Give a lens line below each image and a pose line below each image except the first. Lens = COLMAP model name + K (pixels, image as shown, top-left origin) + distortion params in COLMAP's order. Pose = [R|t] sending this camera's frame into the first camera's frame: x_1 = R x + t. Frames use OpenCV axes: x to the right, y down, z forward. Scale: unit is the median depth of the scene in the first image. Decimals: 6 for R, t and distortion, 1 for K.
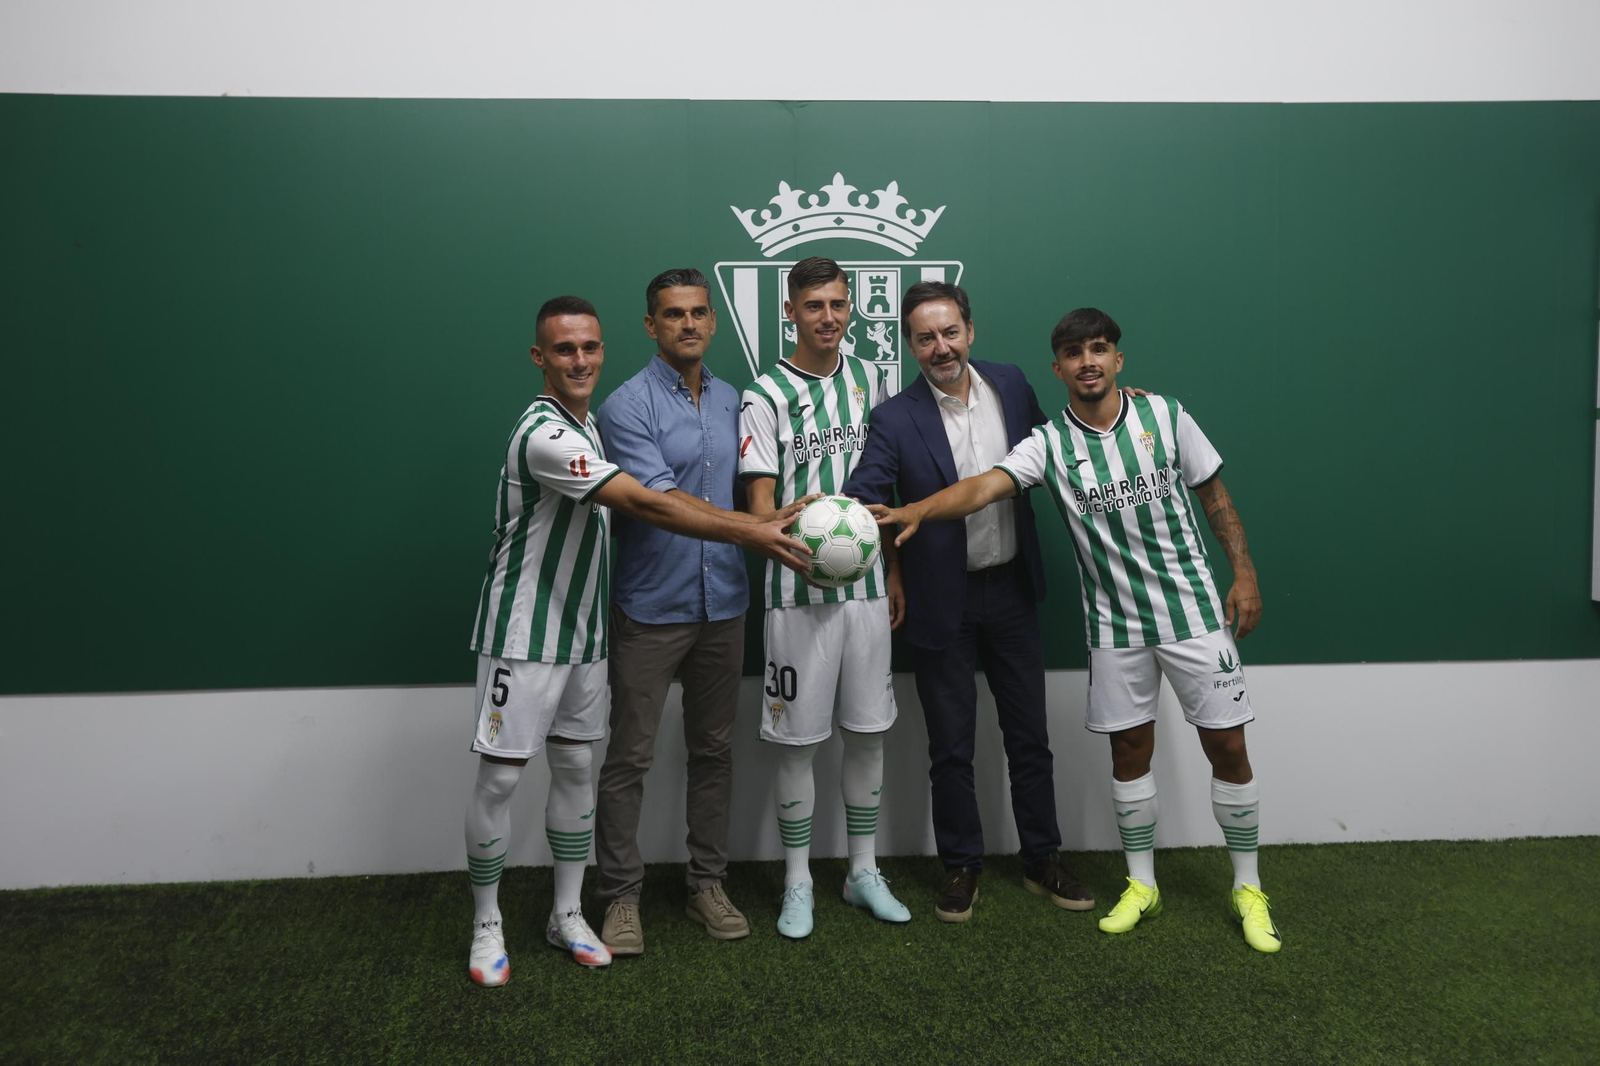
lens RADIAL K [[1640.6, 0, 804.4], [0, 1640.6, 522.1], [0, 0, 1]] dist [0.056542, 0.000000]
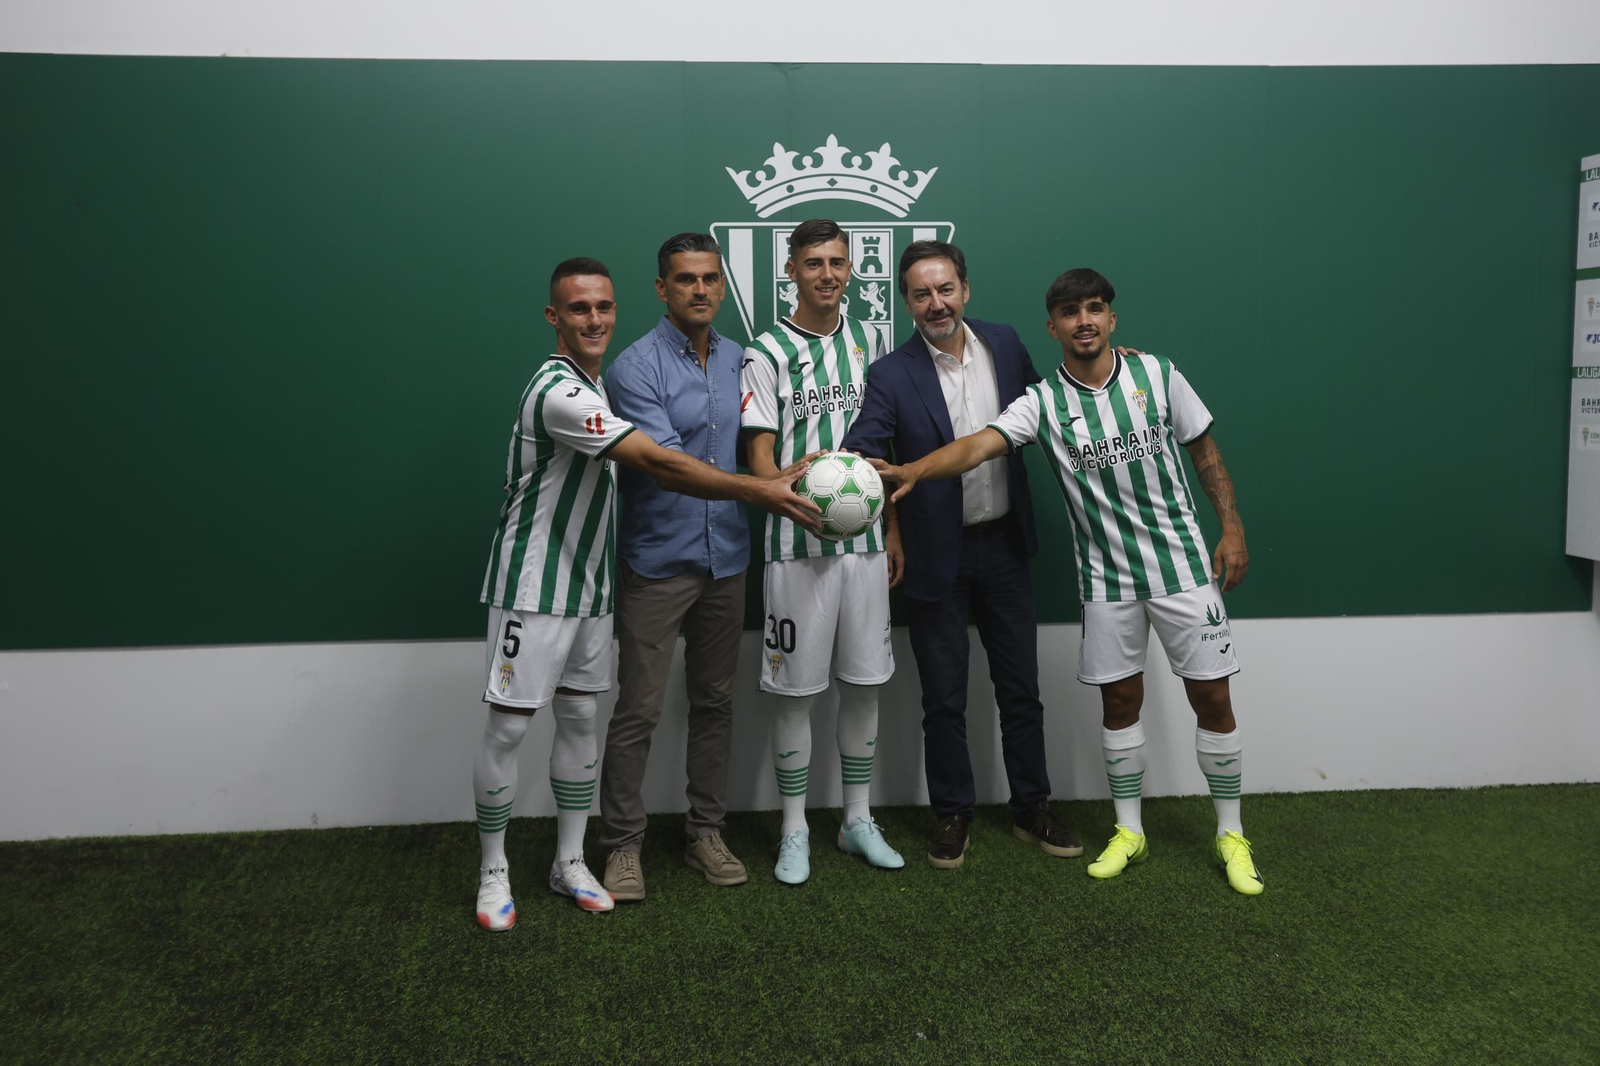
lens RADIAL K [[1640.6, 0, 804.9], [0, 1640.6, 523.5], [0, 0, 1]] dist [0.056542, 0.000000]
pose [[0.999908, -0.001111, 0.013483, -0.011886], [0.000778, 0.999697, 0.024612, 0.002523], [-0.013507, -0.024599, 0.999606, -0.021435]]
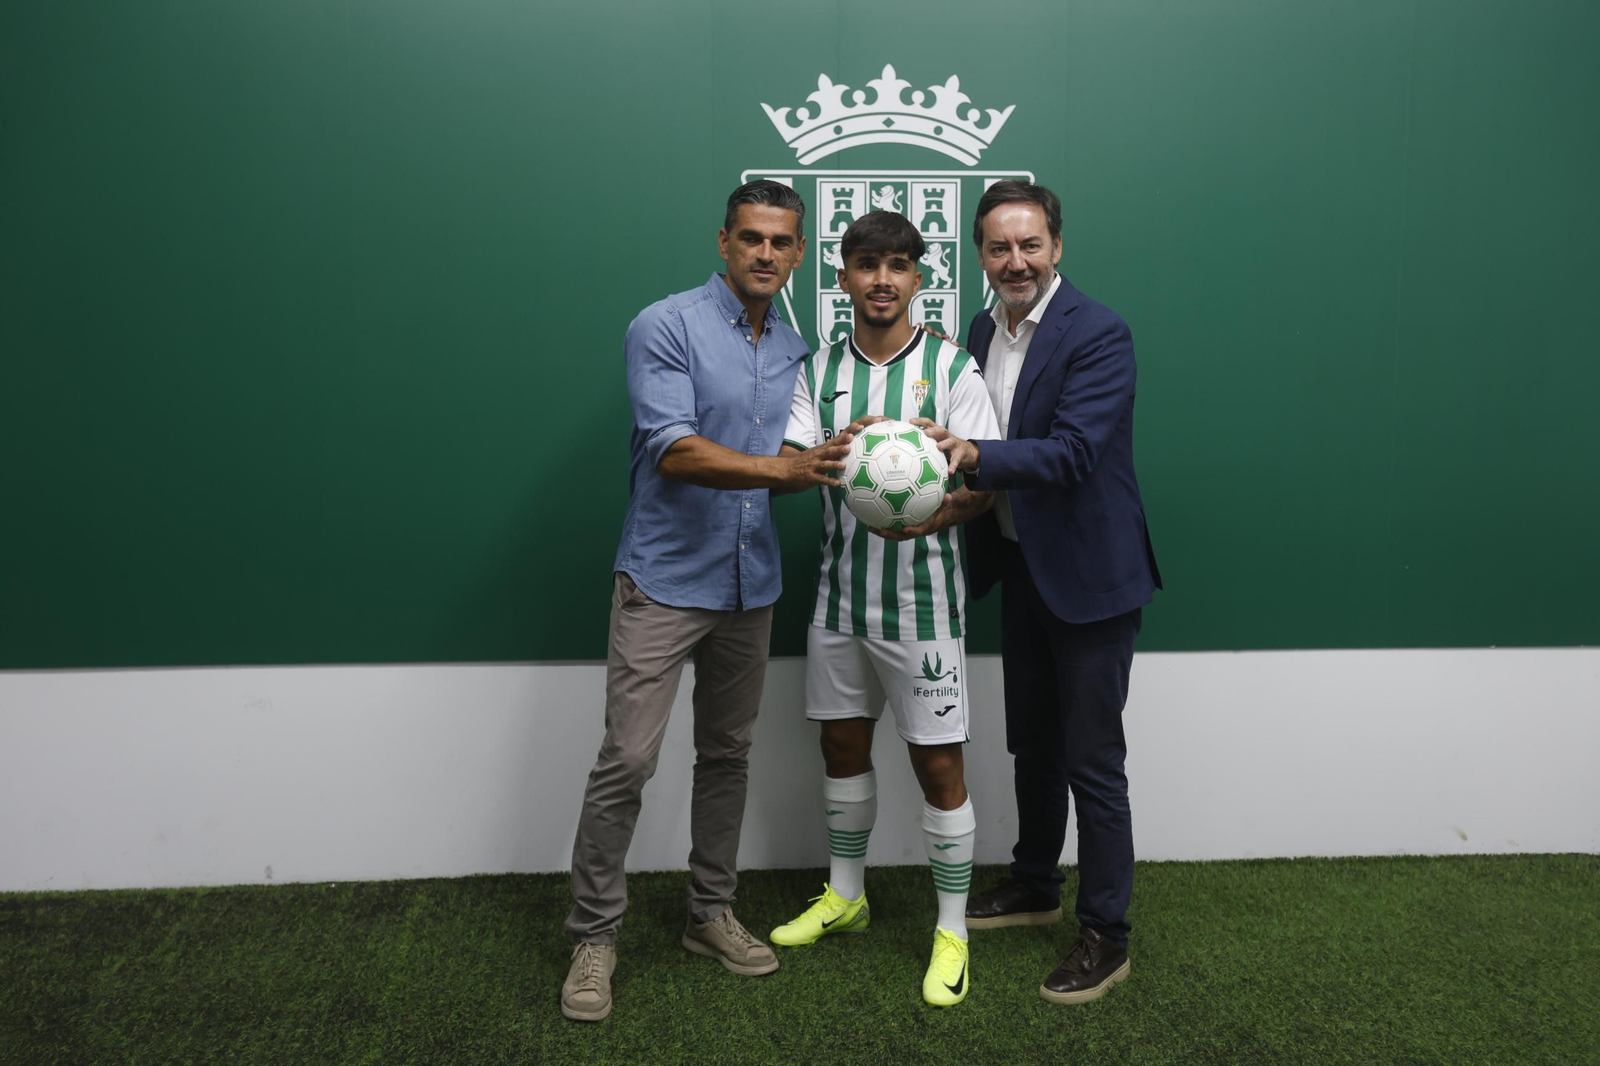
lens RADIAL K [[1640.6, 0, 802.6], [0, 1640.6, 529.1], [0, 0, 1]] dist [0.056542, 0.000000]
pose [[0.999926, 0.009757, -0.007211, -0.018128], [-0.009474, 0.999223, 0.038246, -0.007552], [0.007578, -0.038175, 0.999242, 0.175408]]
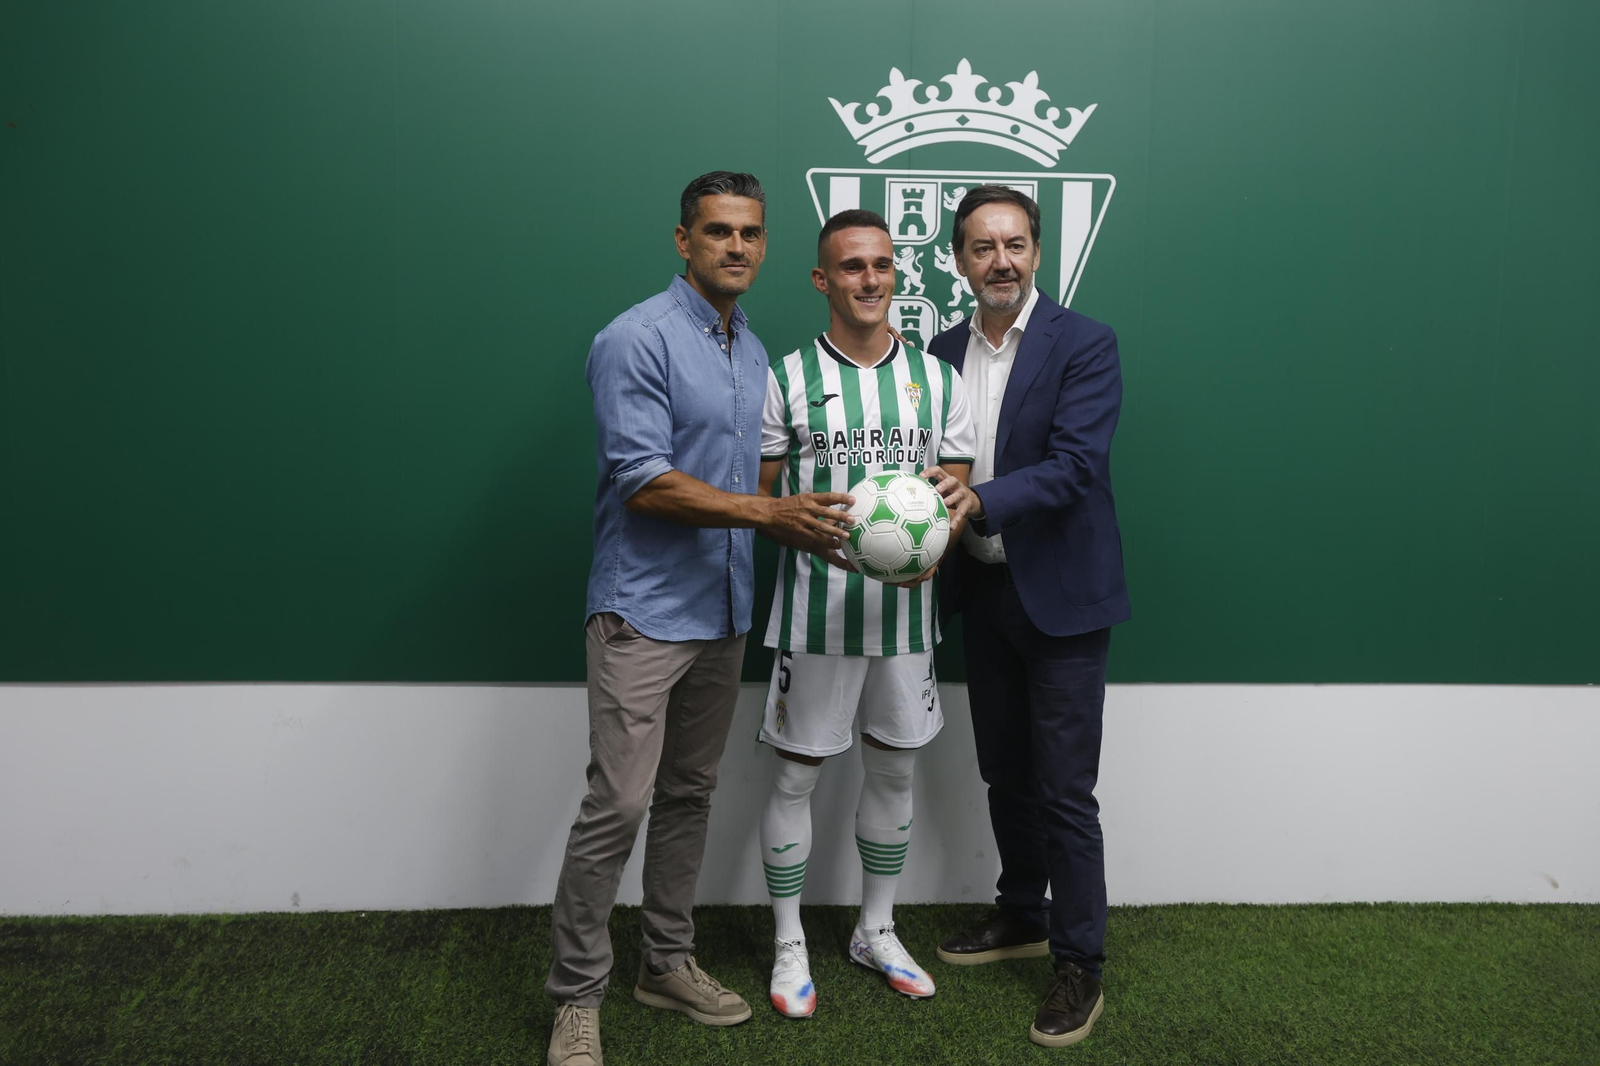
lens RADIAL K [[1640.6, 0, 812.1], [0, 1640.6, 535.8], [0, 0, 1]] dist [0.056542, 0.000000]
pose [[0.999568, 0.026767, -0.012114, -0.044681], [-0.026258, 0.998838, 0.040413, -0.014192], [0.013182, -0.040078, 0.999110, 0.229323]]
